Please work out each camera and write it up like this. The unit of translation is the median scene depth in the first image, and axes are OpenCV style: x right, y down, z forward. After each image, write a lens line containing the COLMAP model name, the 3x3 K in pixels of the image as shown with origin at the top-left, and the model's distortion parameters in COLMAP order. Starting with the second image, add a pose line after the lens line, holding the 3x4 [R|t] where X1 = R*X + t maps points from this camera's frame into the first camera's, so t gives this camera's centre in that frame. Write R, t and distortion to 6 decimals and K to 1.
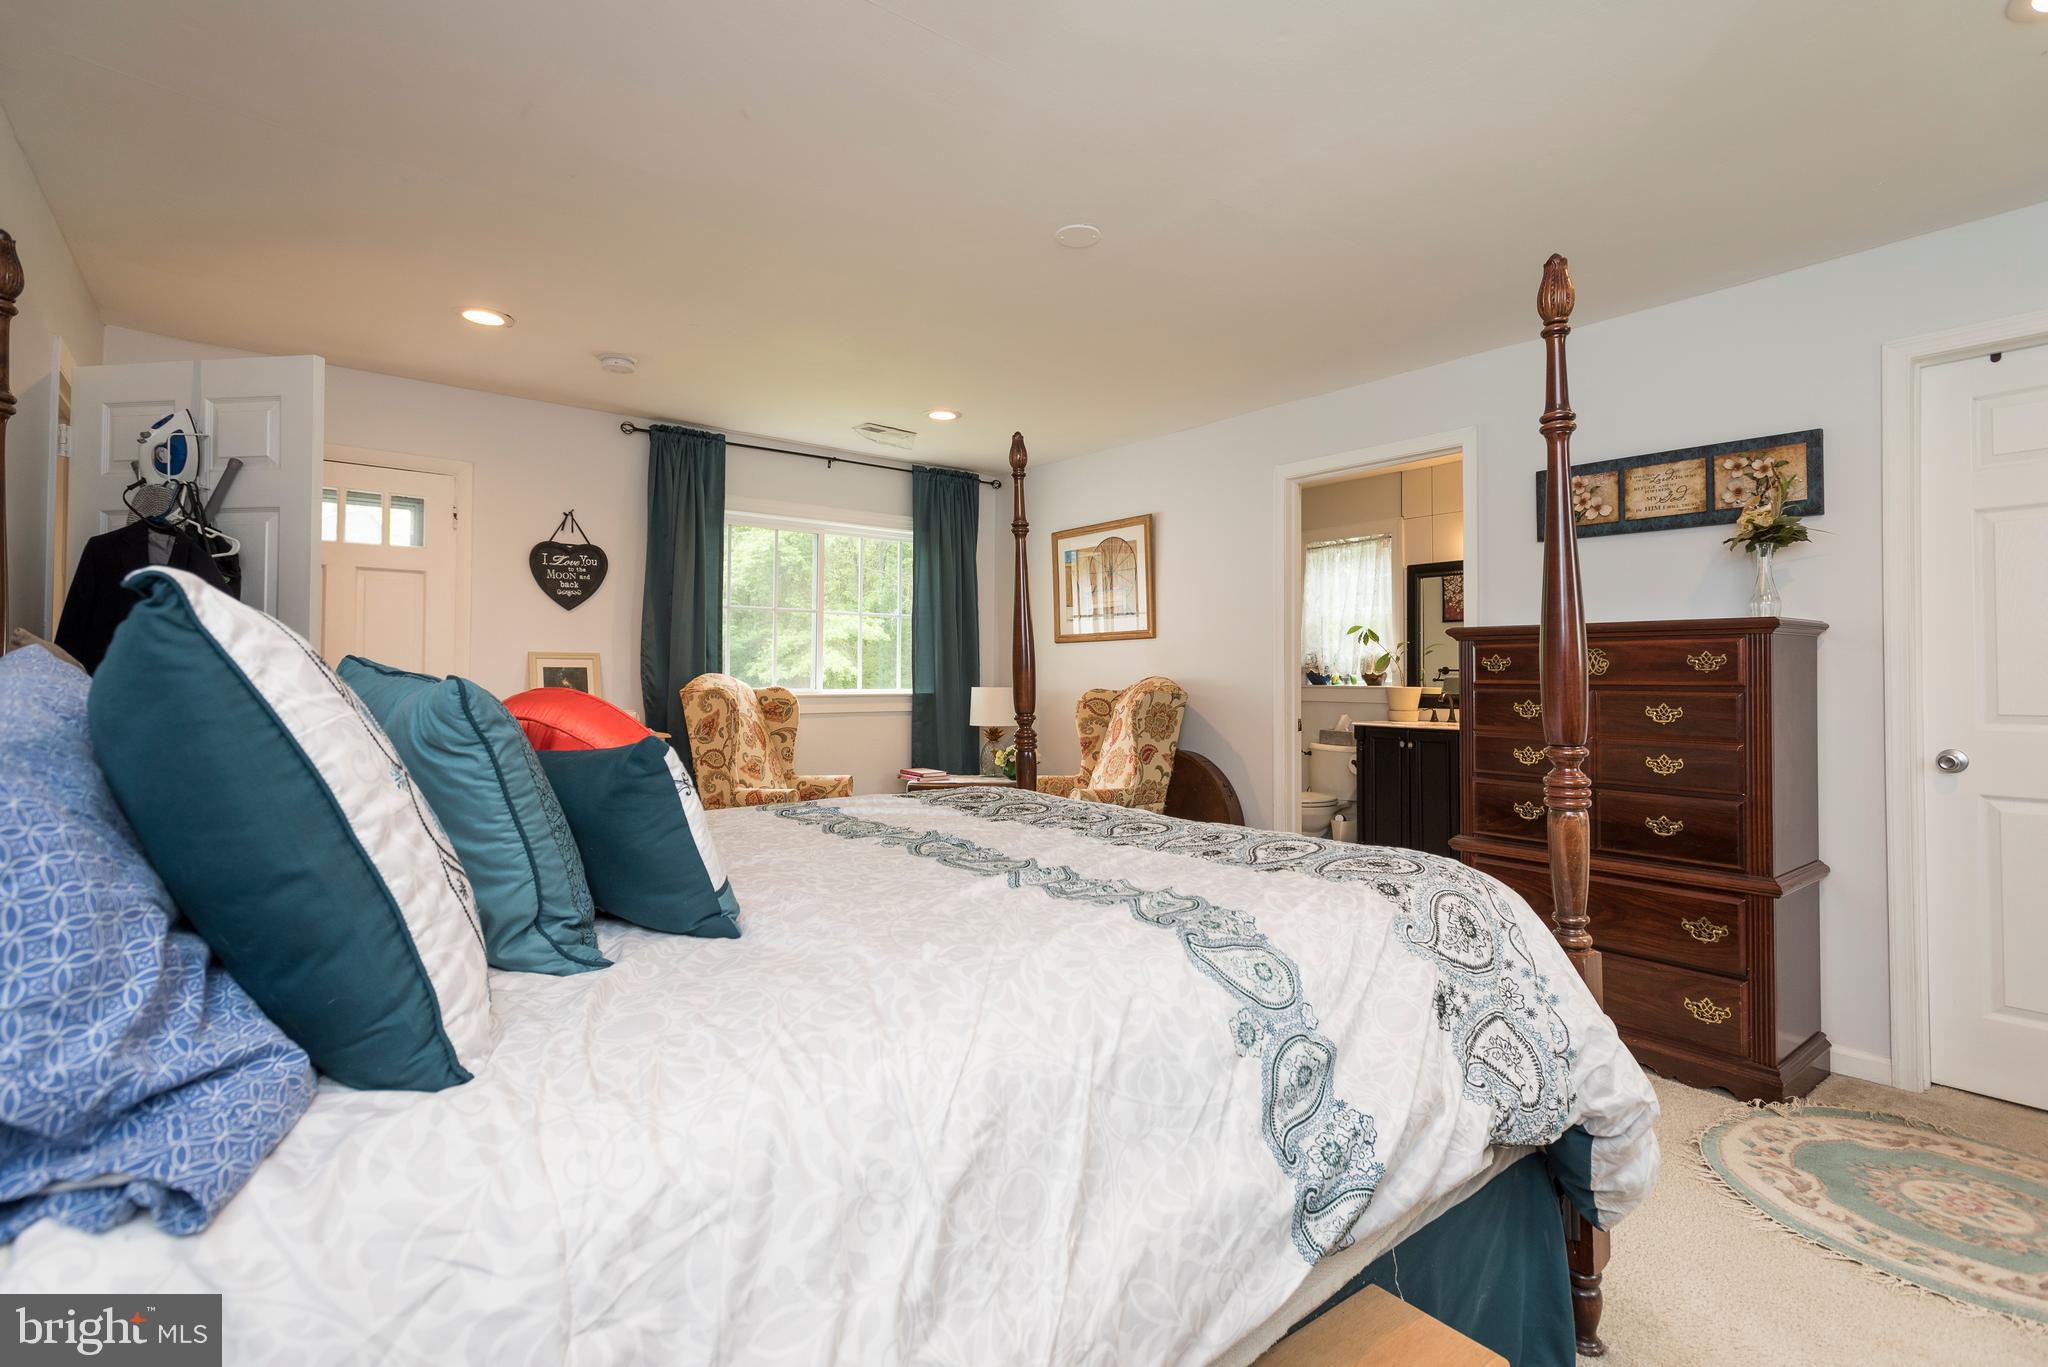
lens RADIAL K [[970.6, 0, 1026.4], [0, 970.6, 660.1], [0, 0, 1]] dist [0.011172, -0.002054]
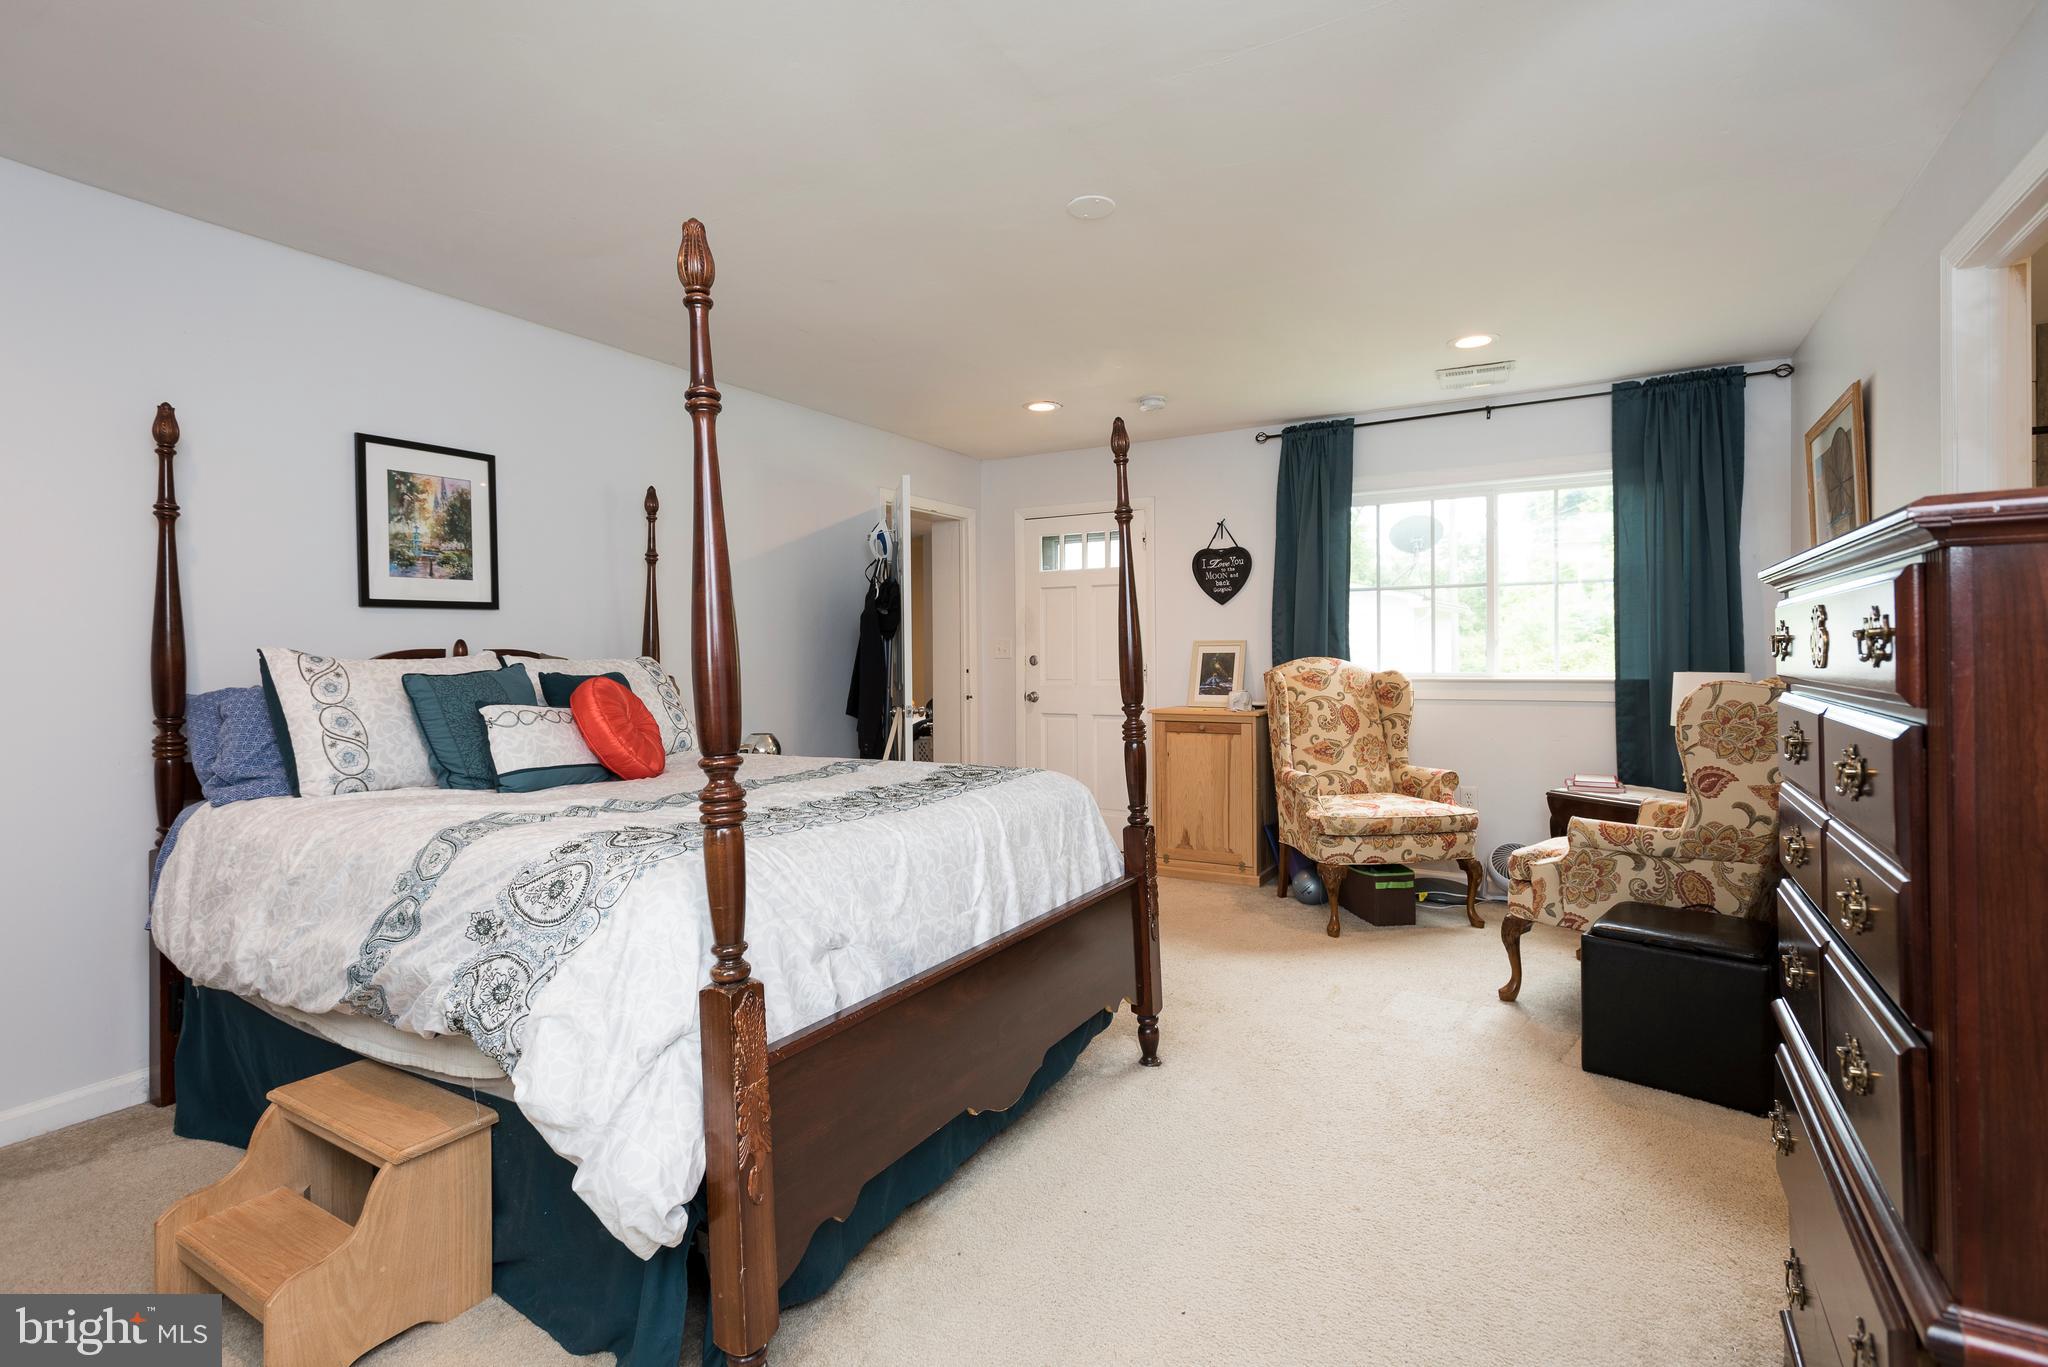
lens RADIAL K [[970.6, 0, 1026.4], [0, 970.6, 660.1], [0, 0, 1]] dist [0.011172, -0.002054]
pose [[0.360945, -0.002238, -0.932584, 0.541082], [0.024948, 0.999662, 0.007257, 0.001810], [0.932253, -0.025886, 0.360879, 0.344512]]
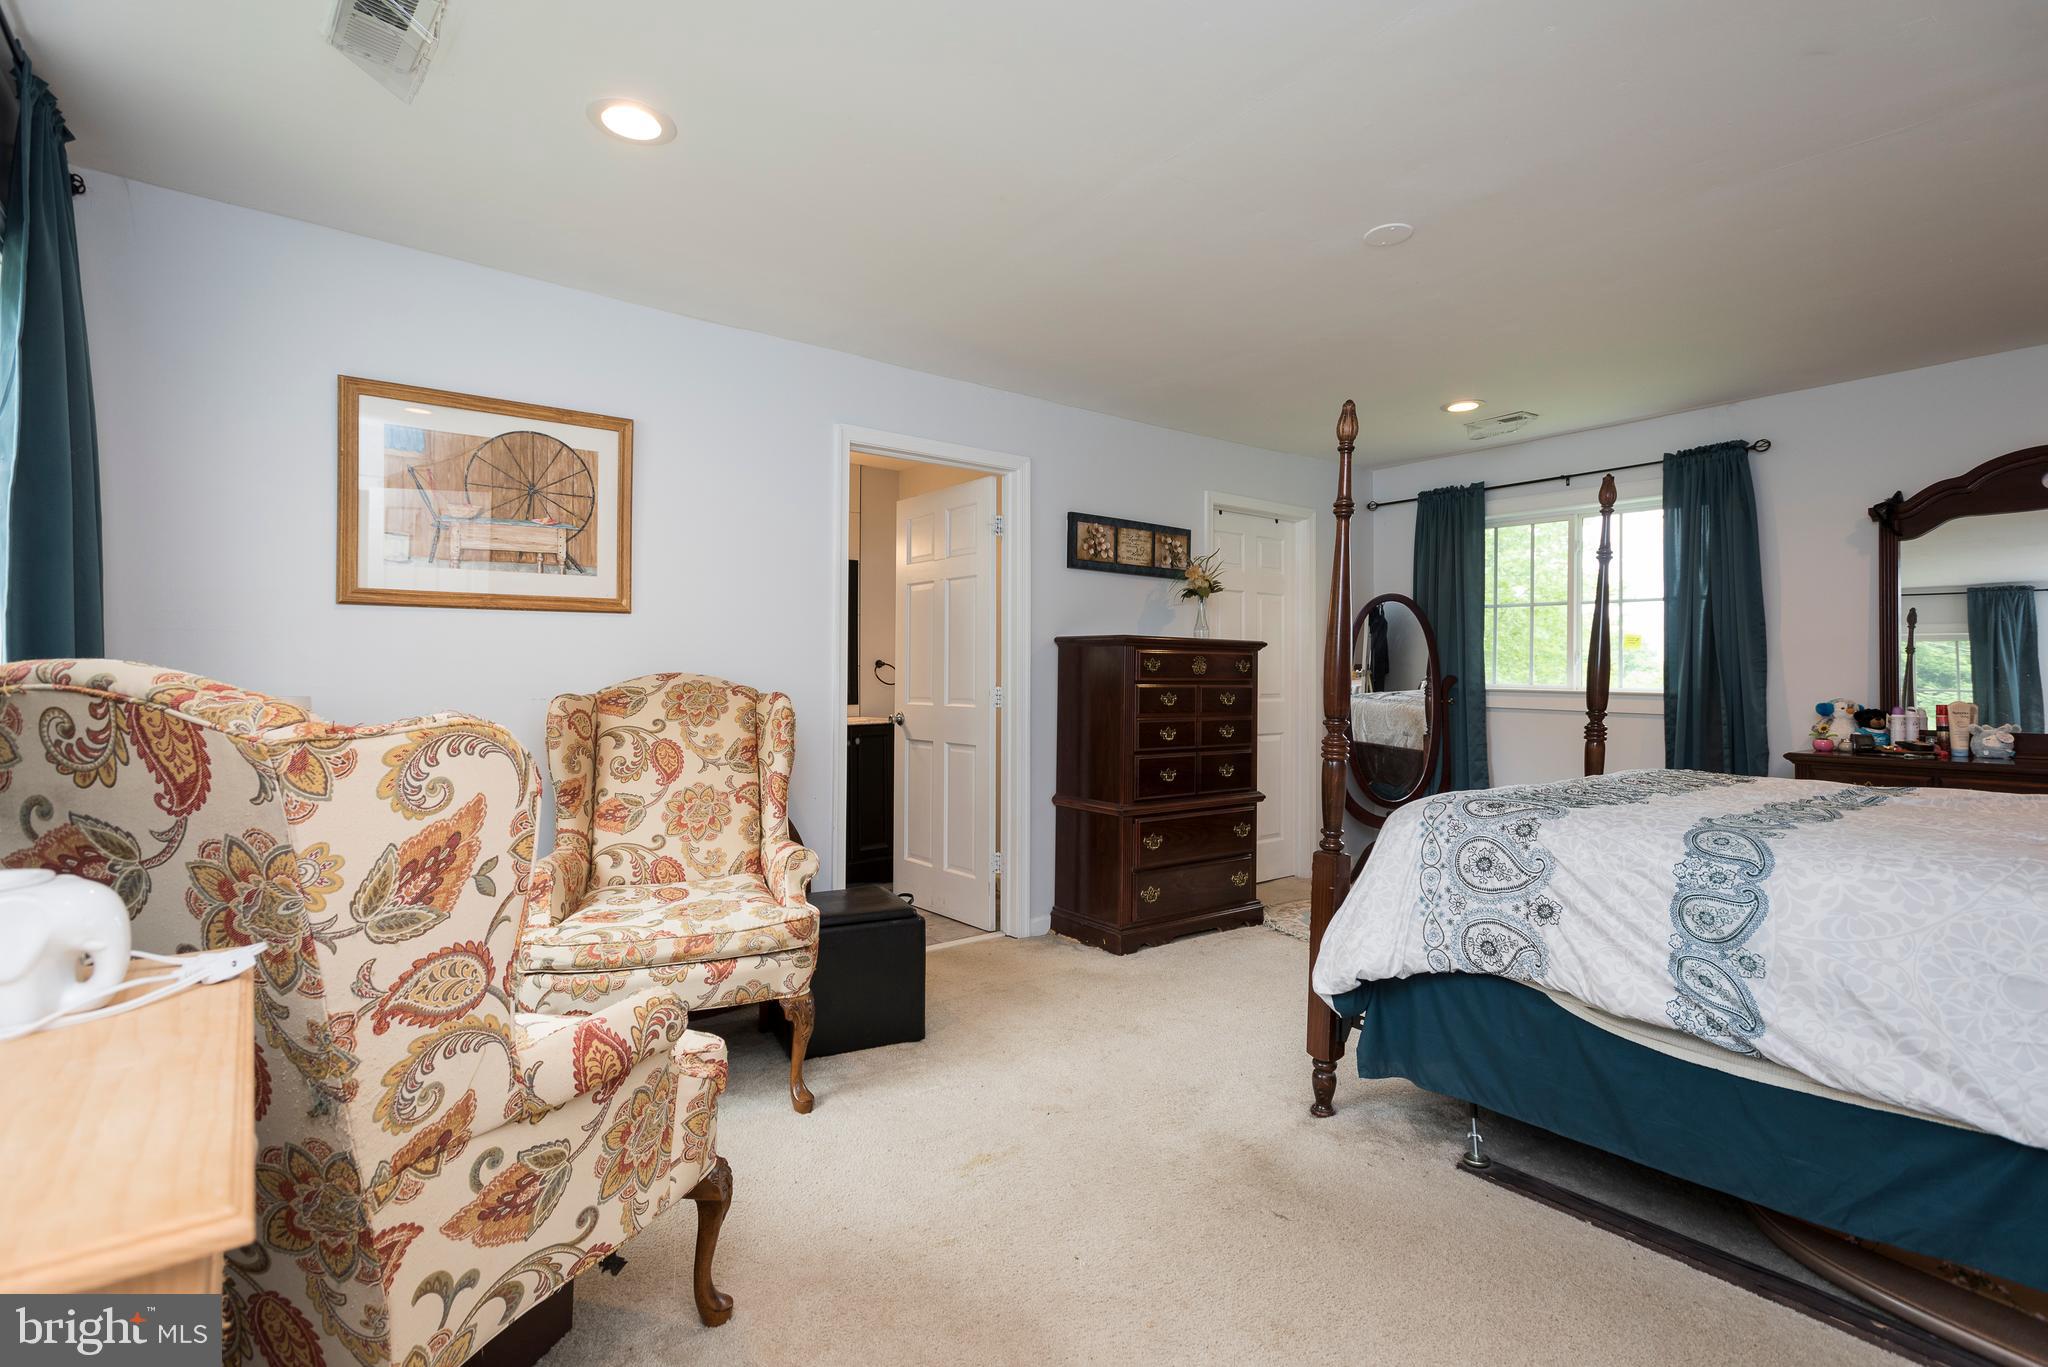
lens RADIAL K [[970.6, 0, 1026.4], [0, 970.6, 660.1], [0, 0, 1]] dist [0.011172, -0.002054]
pose [[0.013482, 0.014823, 0.999799, -0.544720], [-0.022031, 0.999652, -0.014523, 0.012574], [-0.999666, -0.021830, 0.013804, 0.780471]]
